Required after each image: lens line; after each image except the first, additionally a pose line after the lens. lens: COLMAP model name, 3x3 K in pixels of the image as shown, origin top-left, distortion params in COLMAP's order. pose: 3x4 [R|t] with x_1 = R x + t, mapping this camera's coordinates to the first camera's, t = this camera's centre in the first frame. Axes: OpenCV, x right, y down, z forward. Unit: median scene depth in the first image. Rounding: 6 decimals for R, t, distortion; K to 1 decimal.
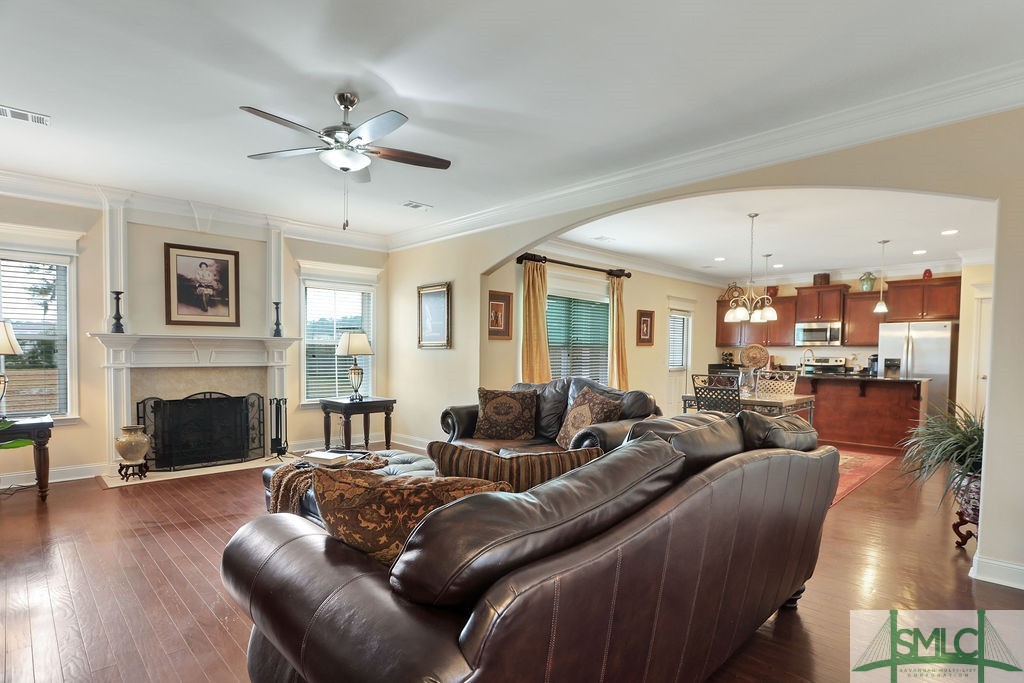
lens RADIAL K [[523.6, 0, 523.9], [0, 523.6, 351.9], [0, 0, 1]] dist [-0.037511, 0.014152]
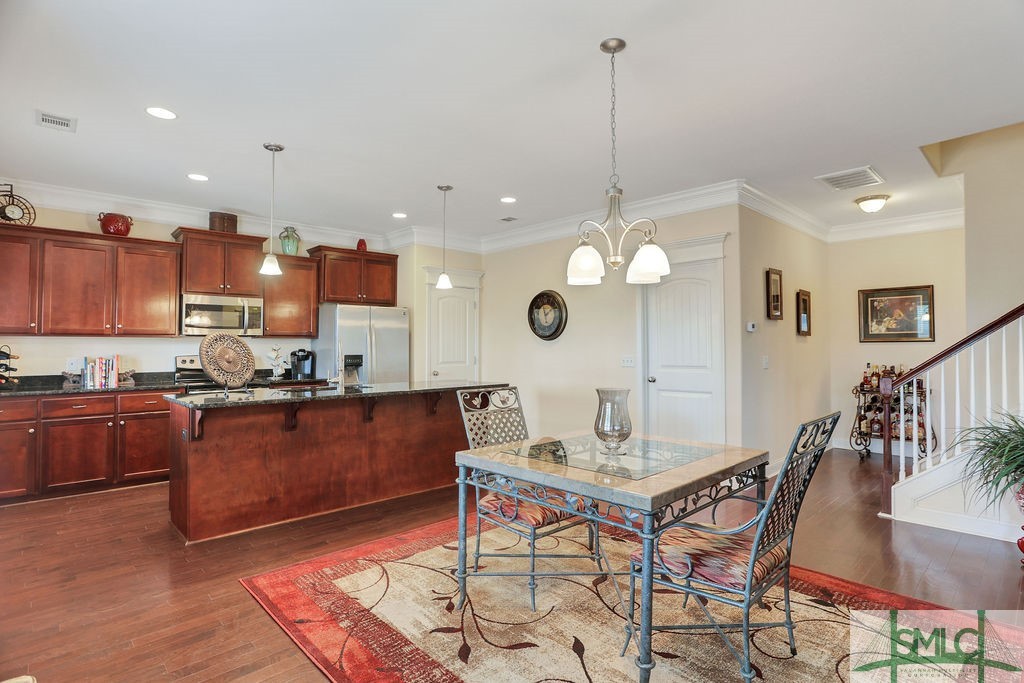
lens RADIAL K [[523.6, 0, 525.0], [0, 523.6, 328.9], [0, 0, 1]] dist [-0.037511, 0.014152]
pose [[0.008090, 0.020758, 0.999752, -0.011626], [0.005423, 0.999769, -0.020802, -0.009397], [-0.999953, 0.005590, 0.007975, 1.084302]]
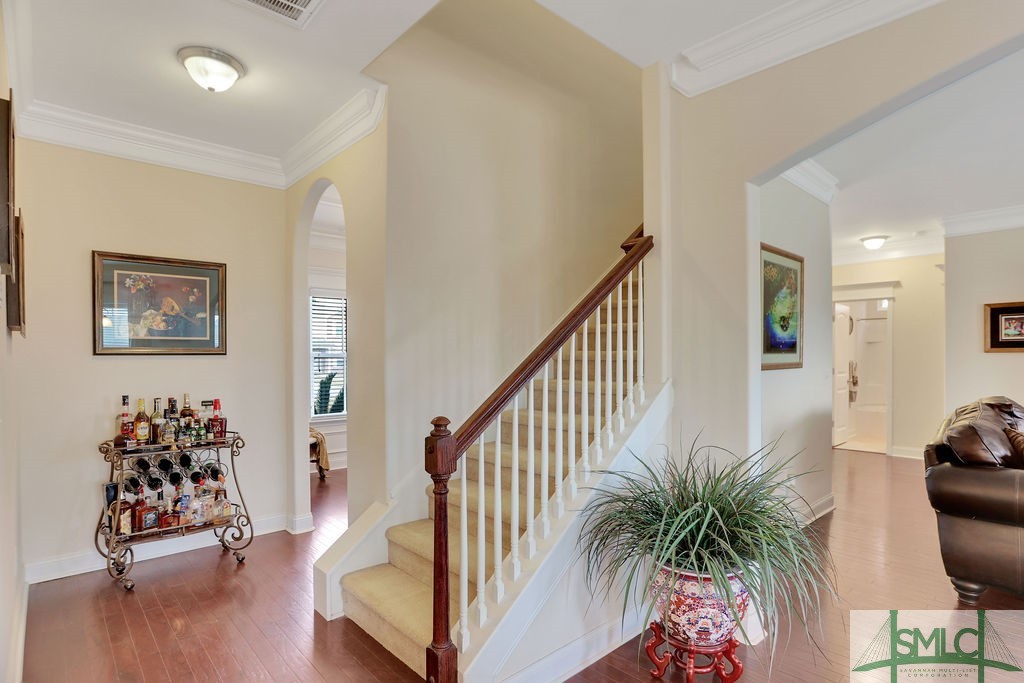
lens RADIAL K [[521.6, 0, 530.2], [0, 521.6, 358.1], [0, 0, 1]] dist [-0.018173, 0.000526]
pose [[-0.999757, -0.008135, 0.020470, 0.633580], [-0.008014, 0.999950, 0.006022, -0.003441], [-0.020518, 0.005856, -0.999772, 0.915571]]
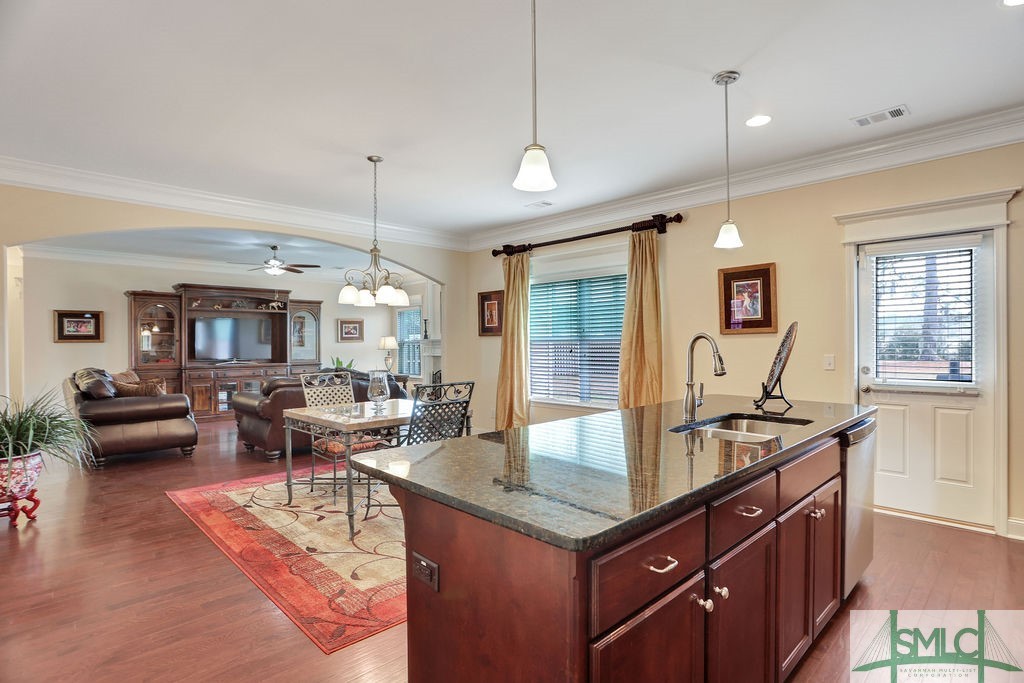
lens RADIAL K [[523.6, 0, 519.1], [0, 523.6, 341.9], [0, 0, 1]] dist [-0.037511, 0.014152]
pose [[-0.009694, -0.013195, -0.999866, 1.181660], [0.002313, 0.999910, -0.013218, 0.003563], [0.999950, -0.002441, -0.009662, 1.218421]]
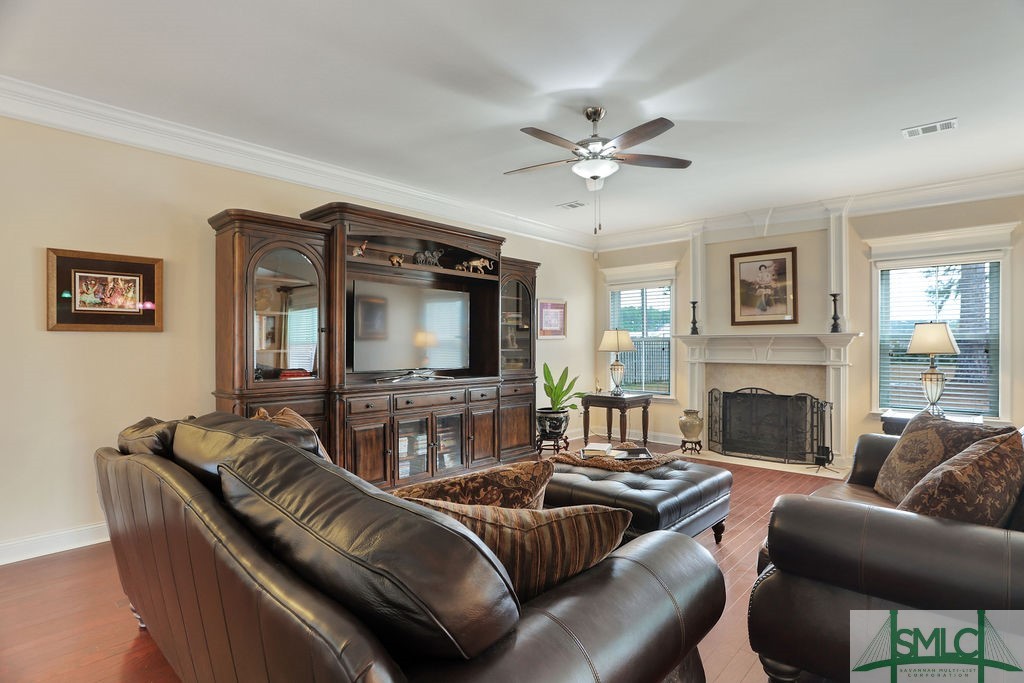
lens RADIAL K [[523.6, 0, 519.7], [0, 523.6, 341.7], [0, 0, 1]] dist [-0.037511, 0.014152]
pose [[0.059678, -0.018468, -0.998047, 0.397630], [-0.003749, 0.999818, -0.018725, 0.005380], [0.998211, 0.004859, 0.059598, 0.431622]]
